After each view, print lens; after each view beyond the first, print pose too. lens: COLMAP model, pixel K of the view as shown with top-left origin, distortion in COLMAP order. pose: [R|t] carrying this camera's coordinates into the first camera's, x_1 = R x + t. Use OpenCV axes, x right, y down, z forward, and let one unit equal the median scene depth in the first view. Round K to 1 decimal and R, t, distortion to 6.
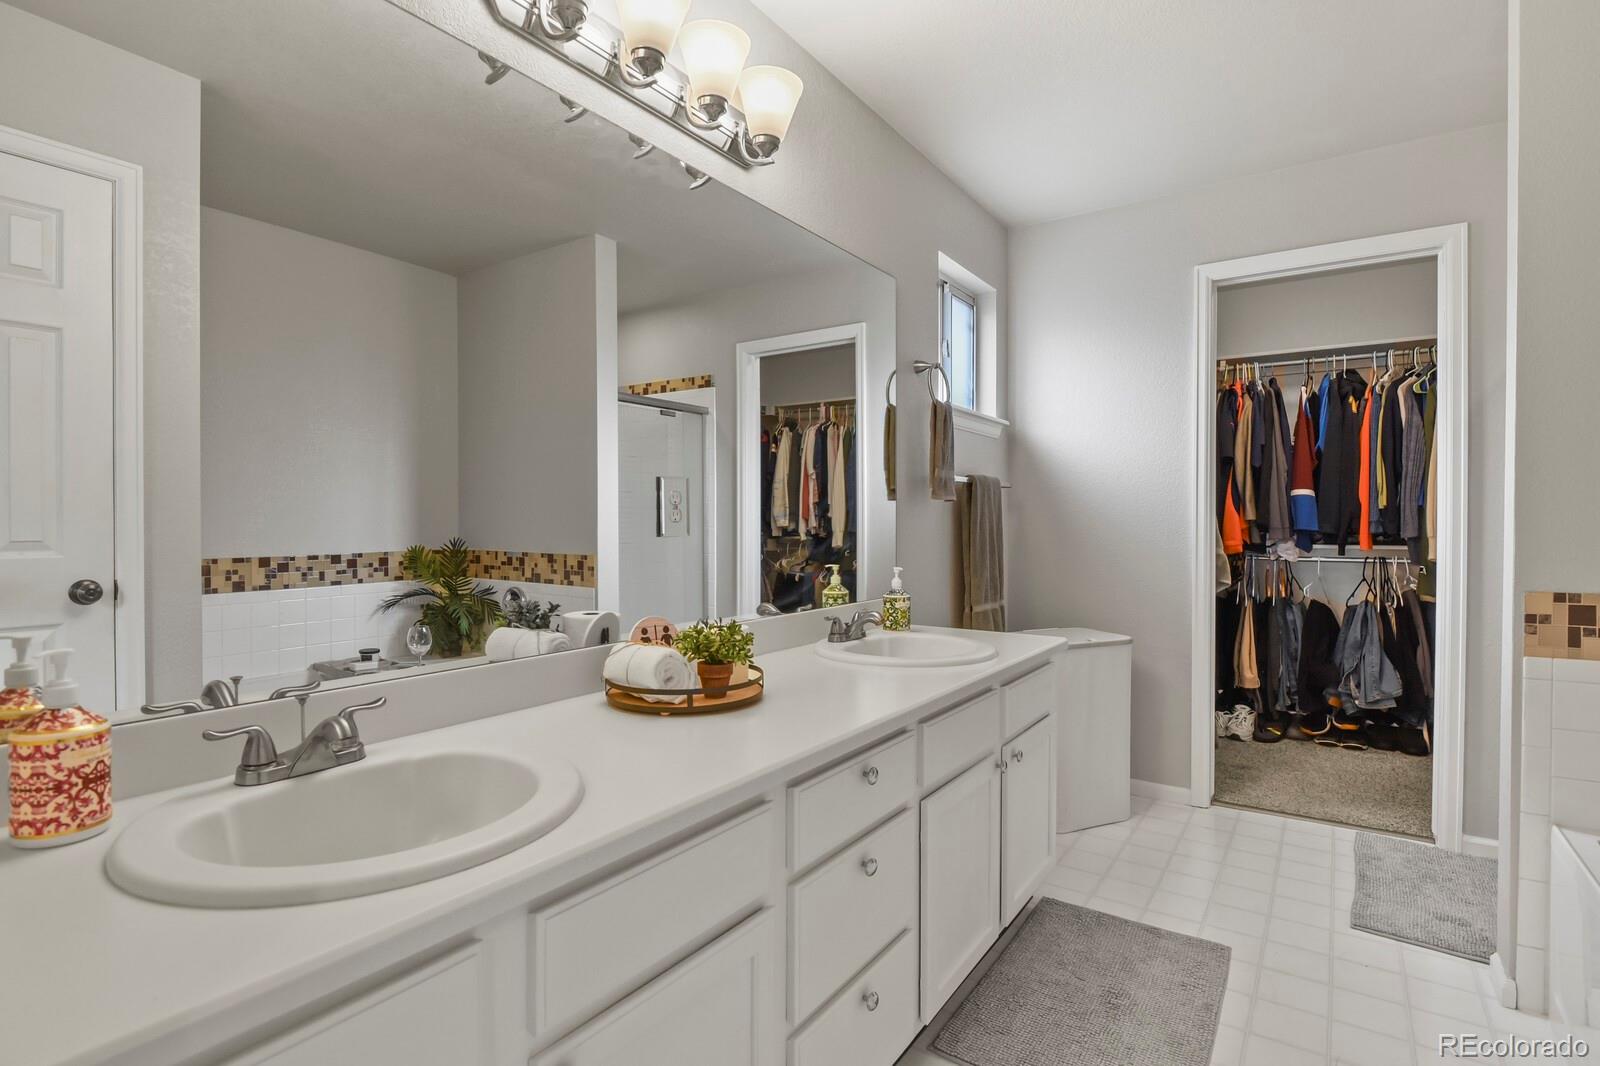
lens RADIAL K [[778.1, 0, 811.7], [0, 778.1, 528.2], [0, 0, 1]] dist [-0.003537, -0.006023]
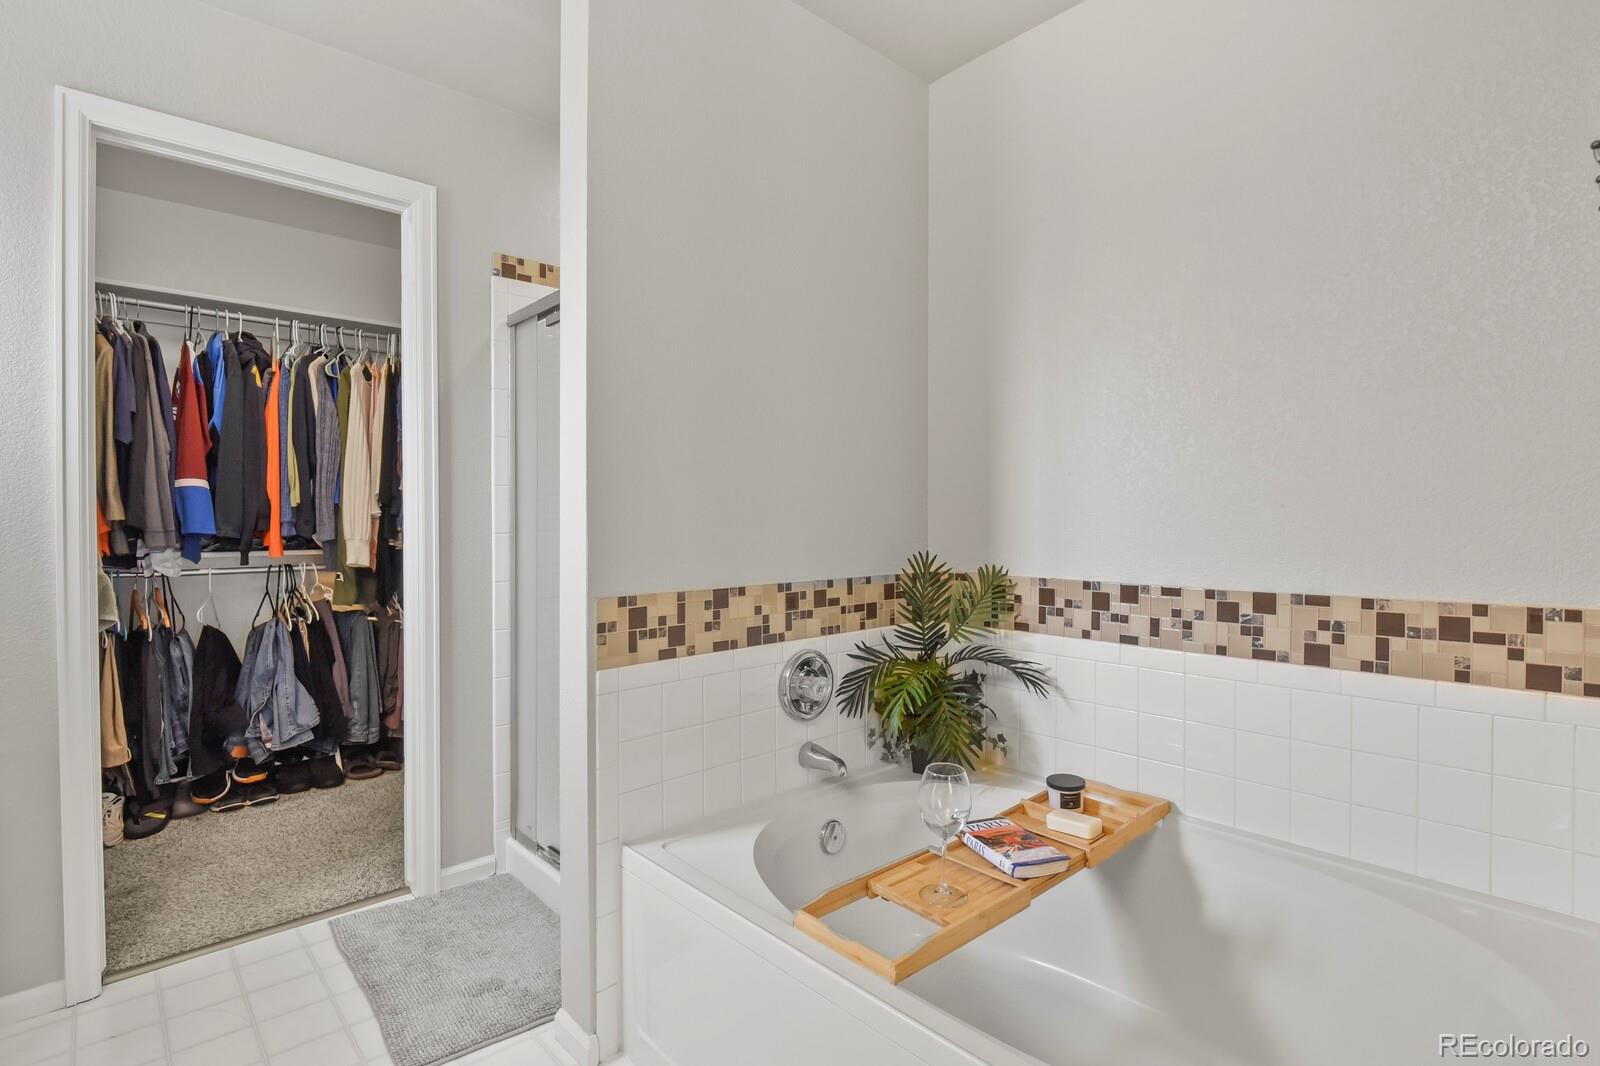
lens RADIAL K [[778.1, 0, 805.2], [0, 778.1, 529.5], [0, 0, 1]] dist [-0.003537, -0.006023]
pose [[0.233194, -0.010975, 0.972368, 0.049149], [0.011453, 0.999898, 0.008539, -0.001588], [-0.972363, 0.009146, 0.233296, 0.266827]]
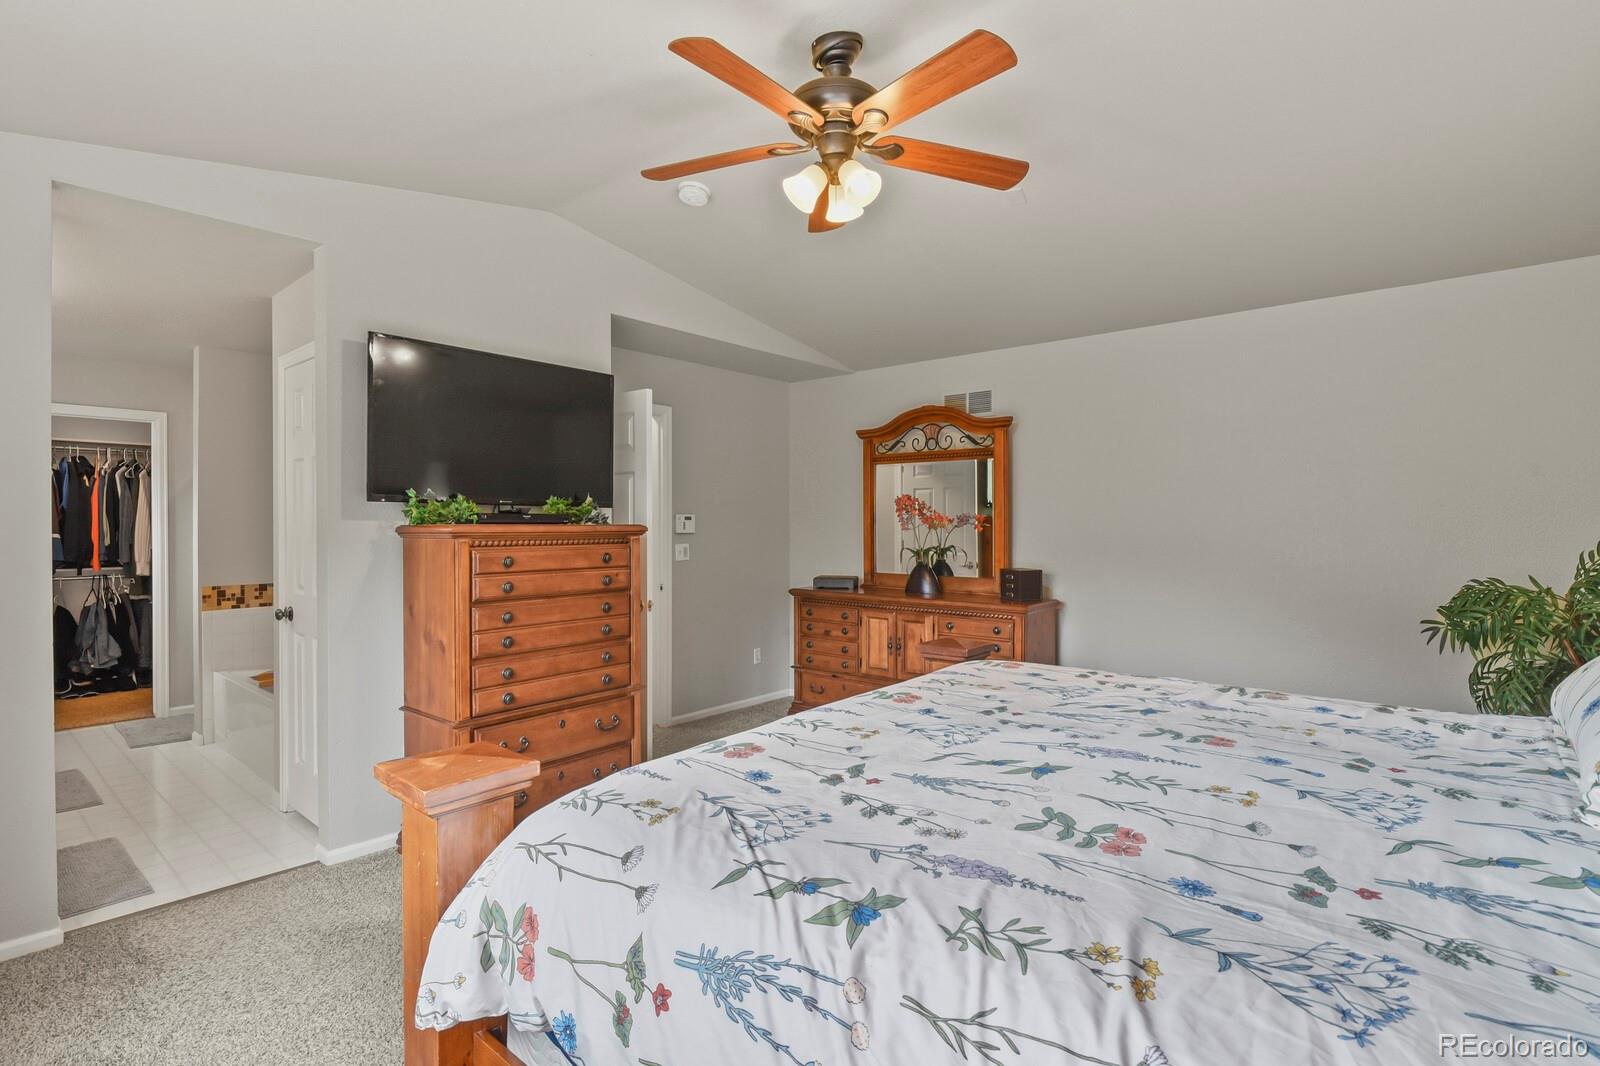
lens RADIAL K [[778.1, 0, 805.7], [0, 778.1, 528.8], [0, 0, 1]] dist [-0.003537, -0.006023]
pose [[0.120148, -0.006983, 0.992731, -0.719325], [0.010951, 0.999924, 0.005708, -0.054246], [-0.992696, 0.010185, 0.120215, -0.677144]]
